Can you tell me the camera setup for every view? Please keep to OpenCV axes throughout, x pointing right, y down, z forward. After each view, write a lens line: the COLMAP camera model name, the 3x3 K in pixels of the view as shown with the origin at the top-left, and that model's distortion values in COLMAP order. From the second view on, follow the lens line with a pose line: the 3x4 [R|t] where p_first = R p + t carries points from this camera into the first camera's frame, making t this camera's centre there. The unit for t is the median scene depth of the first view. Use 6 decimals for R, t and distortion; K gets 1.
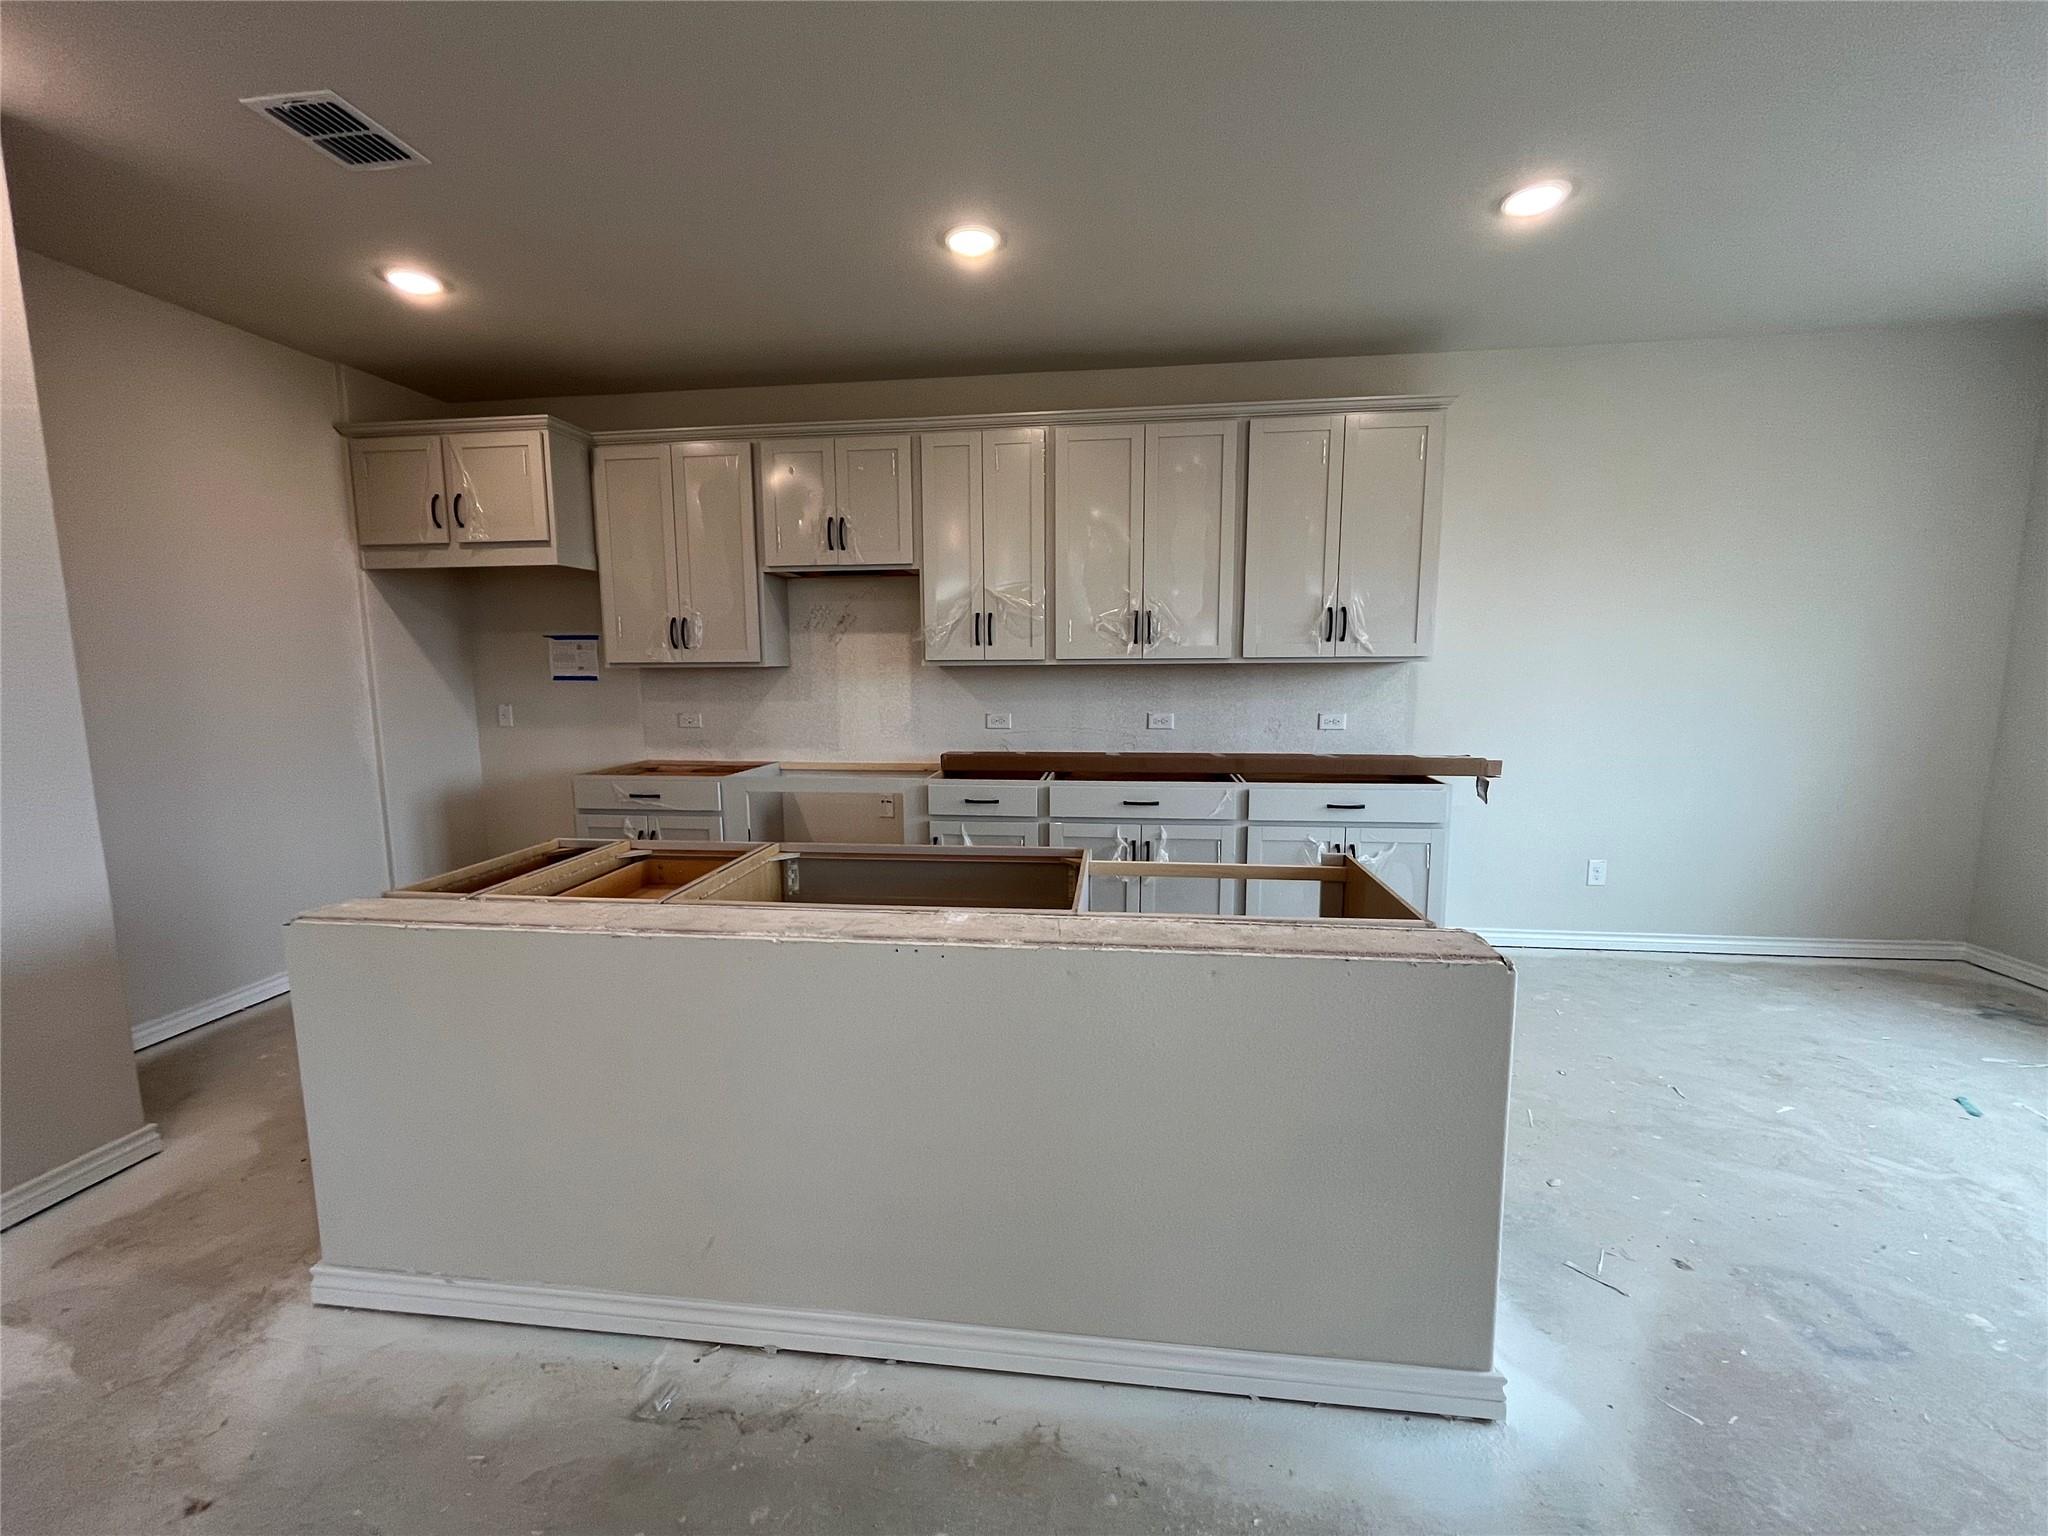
lens RADIAL K [[836.2, 0, 1019.8], [0, 836.2, 769.4], [0, 0, 1]] dist [-0.002944, -0.000554]
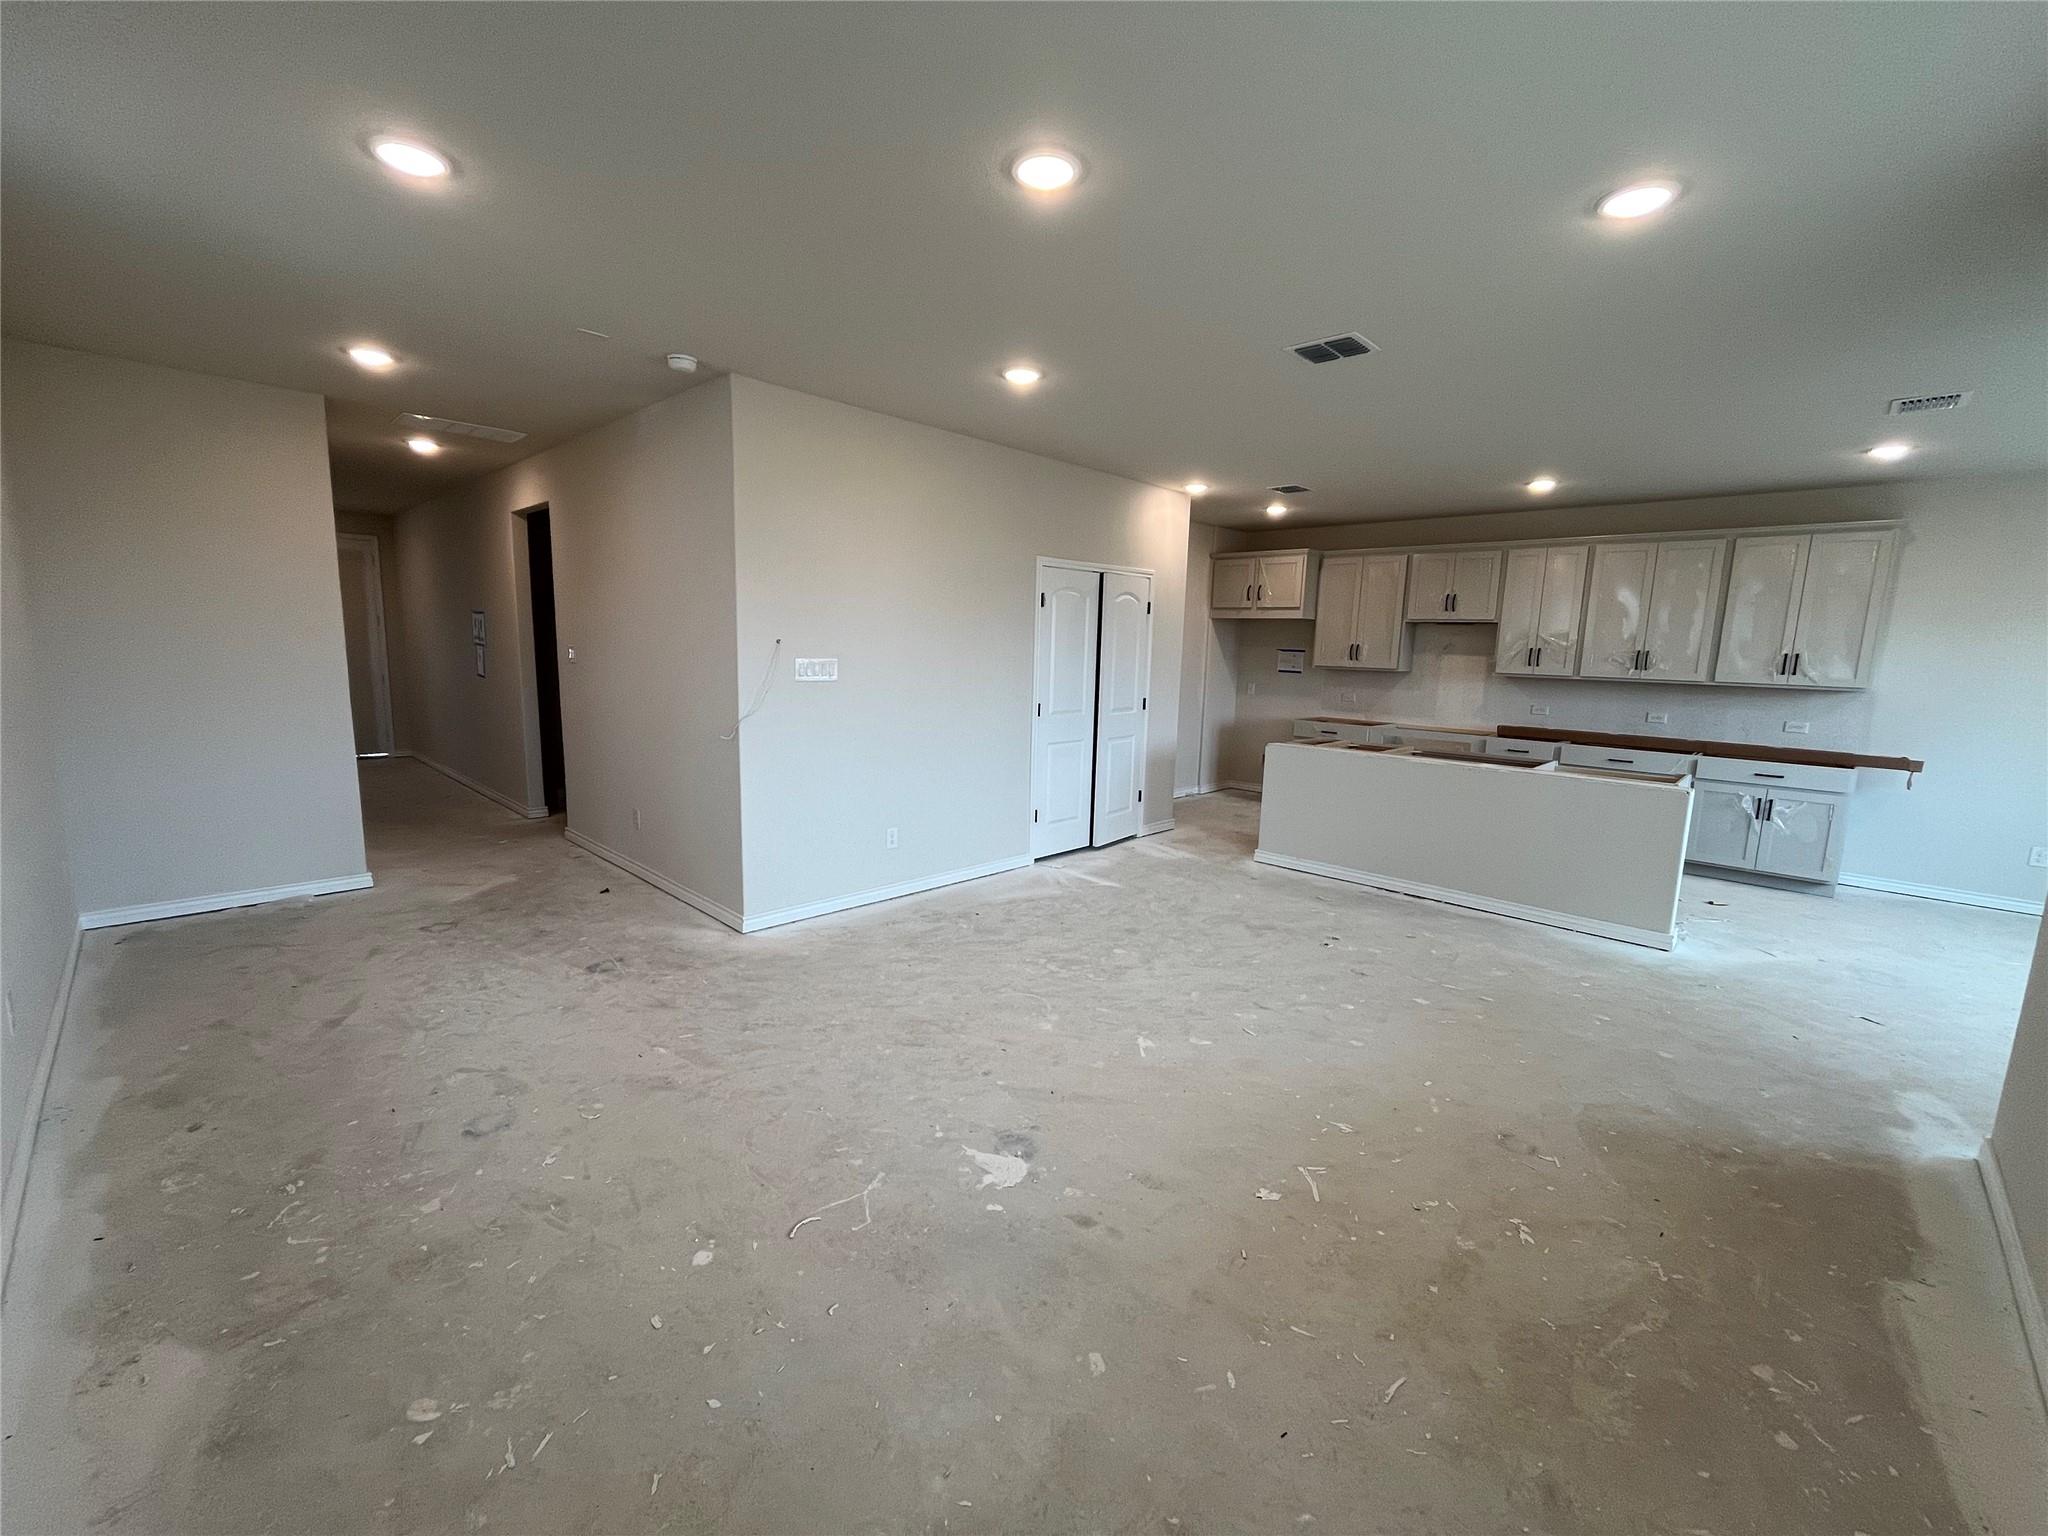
lens RADIAL K [[836.2, 0, 1019.8], [0, 836.2, 769.4], [0, 0, 1]] dist [-0.002944, -0.000554]
pose [[0.798611, 0.119102, -0.589945, 0.160221], [-0.110801, 0.992564, 0.050393, 0.101574], [0.591560, 0.025122, 0.805869, -1.080160]]
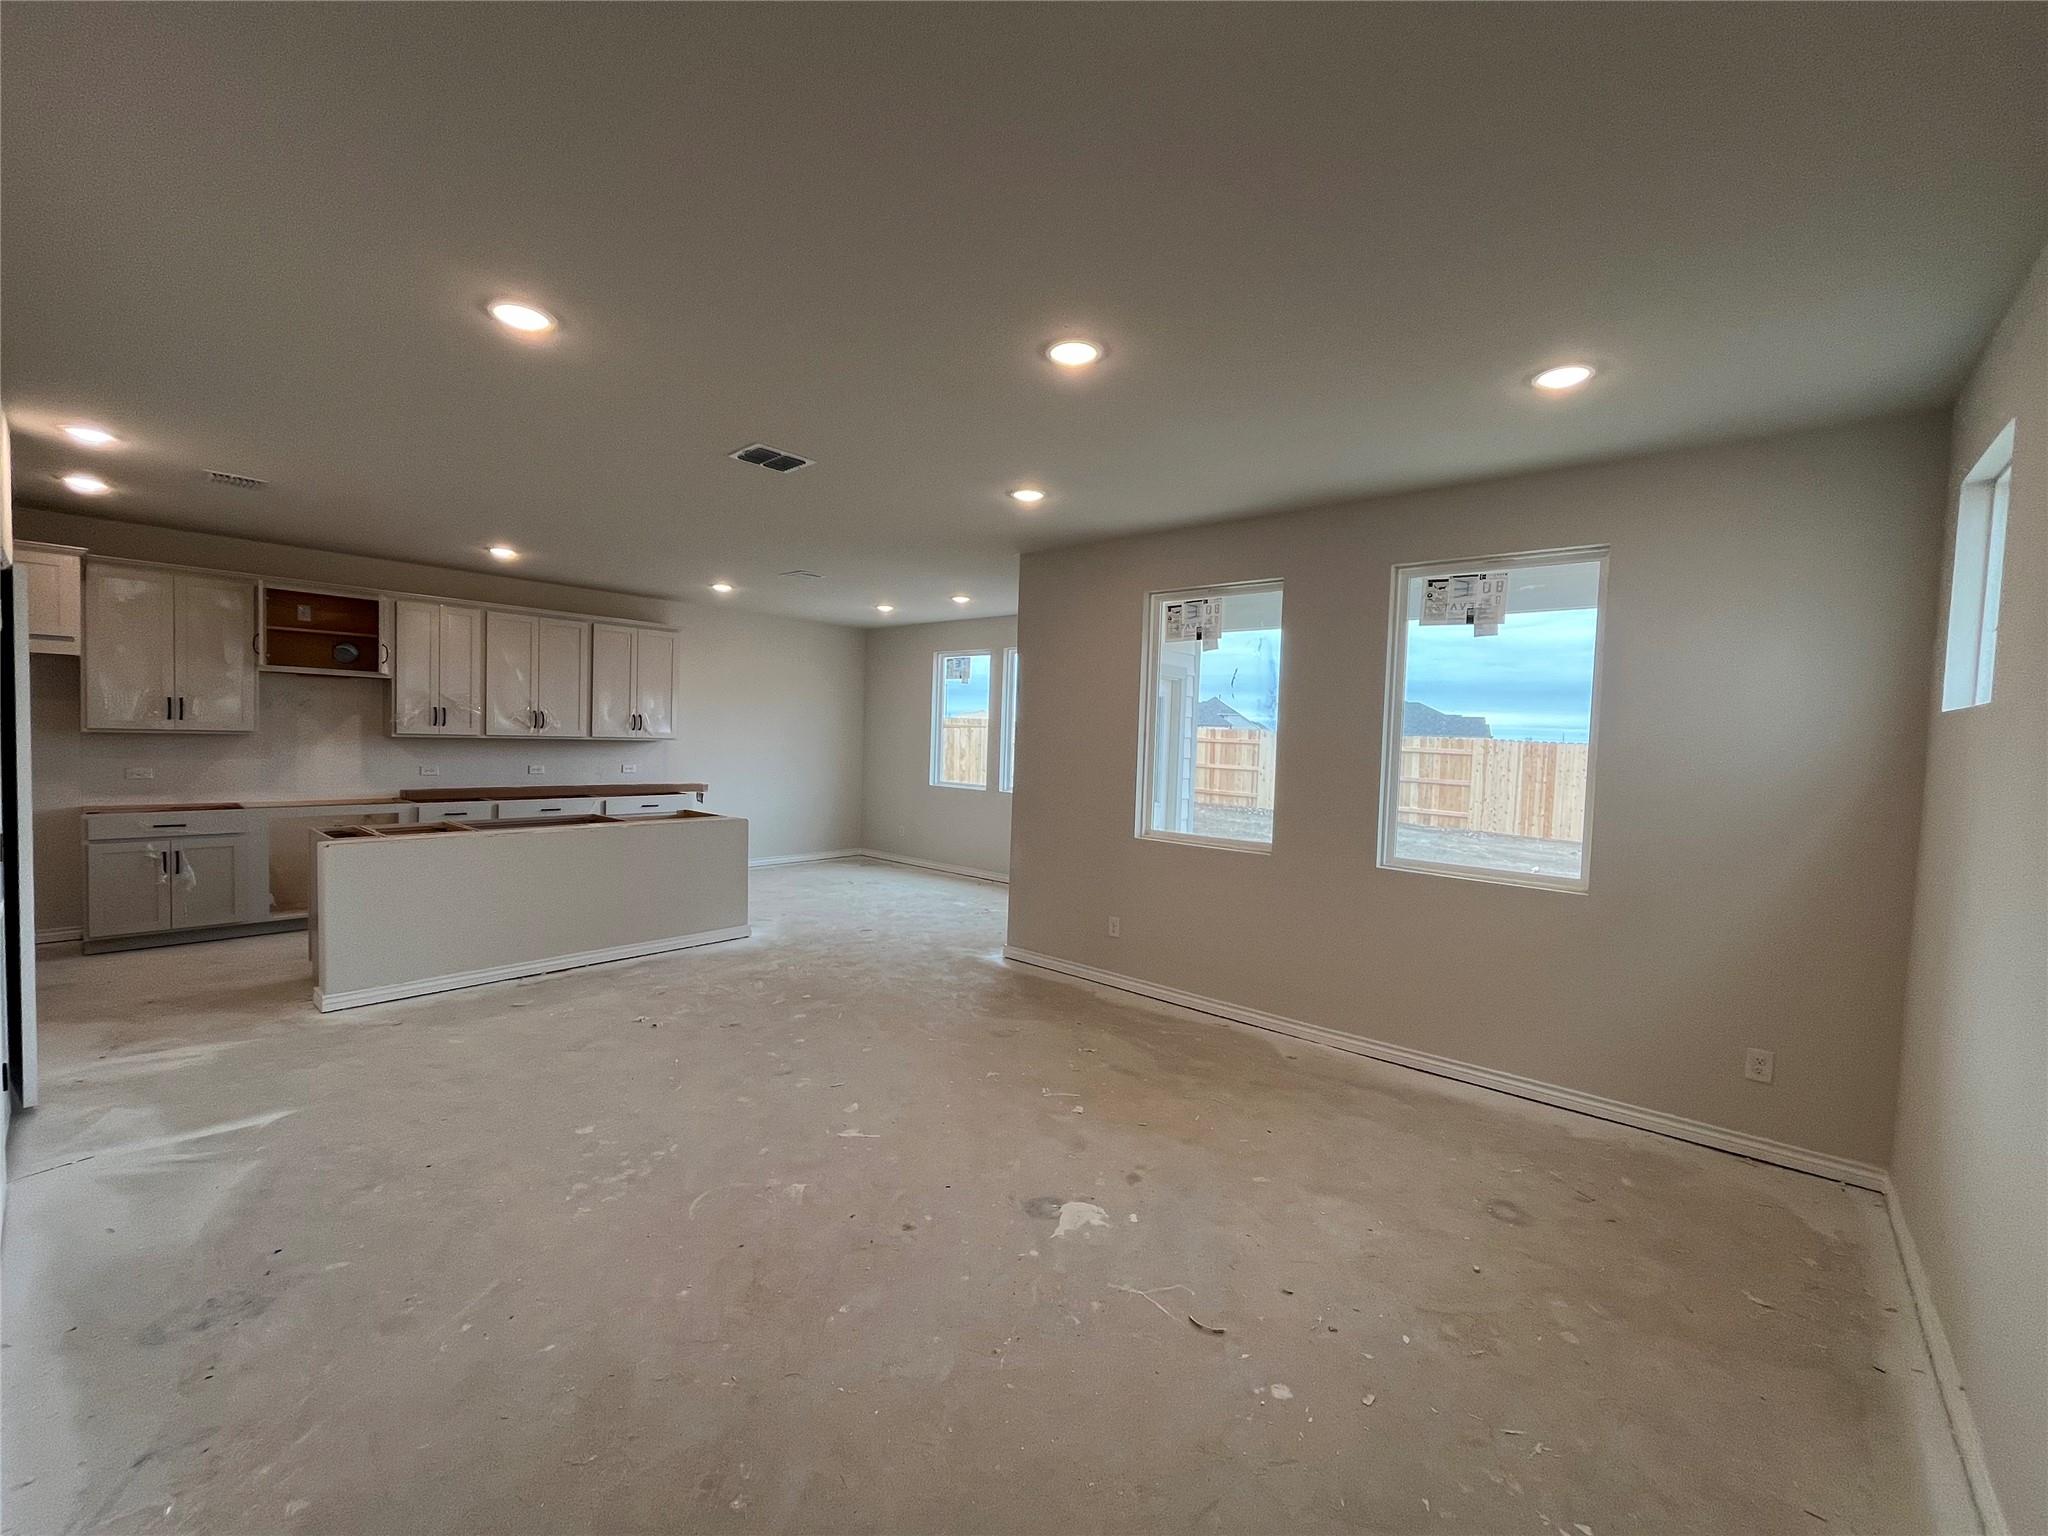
lens RADIAL K [[836.2, 0, 1019.8], [0, 836.2, 769.4], [0, 0, 1]] dist [-0.002944, -0.000554]
pose [[0.557136, -0.009468, 0.830368, -0.809472], [0.070889, 0.996827, -0.036197, 0.087957], [-0.827390, 0.079031, 0.556039, -0.940468]]
